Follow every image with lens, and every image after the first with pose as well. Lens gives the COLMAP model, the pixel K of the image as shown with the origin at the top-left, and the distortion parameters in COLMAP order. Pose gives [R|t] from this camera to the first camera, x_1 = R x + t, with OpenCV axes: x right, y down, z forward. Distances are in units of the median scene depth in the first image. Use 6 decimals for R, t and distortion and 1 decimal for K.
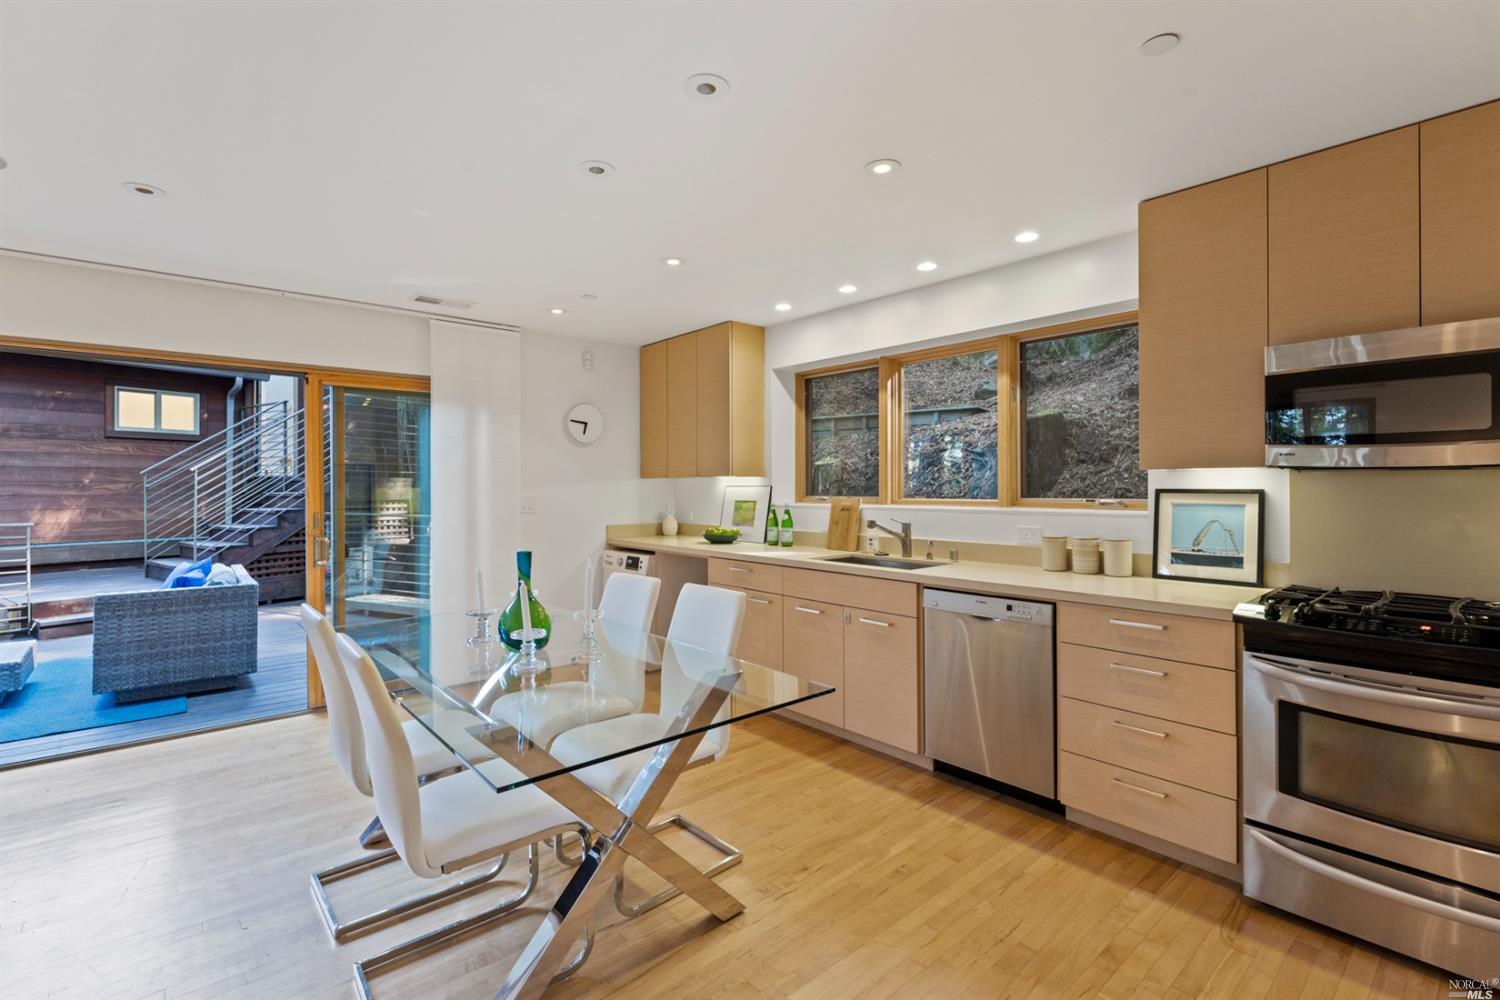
lens RADIAL K [[688.3, 0, 739.5], [0, 688.3, 491.7], [0, 0, 1]] dist [-0.004164, -0.000017]
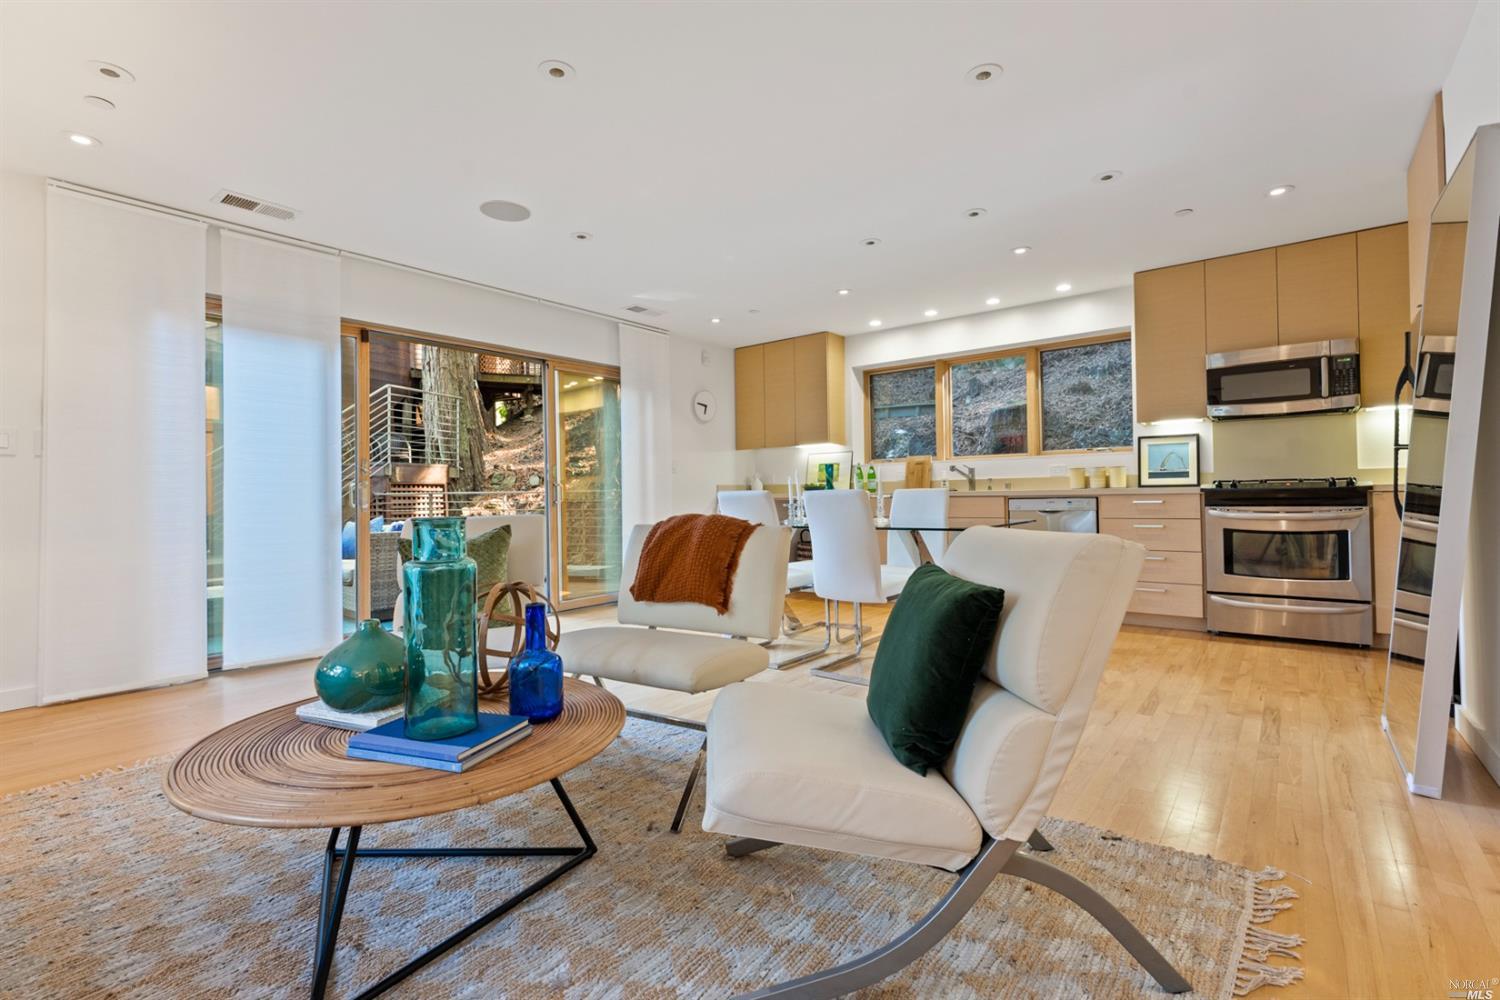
lens RADIAL K [[688.3, 0, 747.9], [0, 688.3, 491.7], [0, 0, 1]] dist [-0.004164, -0.000017]
pose [[0.983302, -0.011274, 0.181632, -0.505273], [0.013940, 0.999813, -0.013411, 0.107876], [-0.181447, 0.015720, 0.983275, -0.388066]]
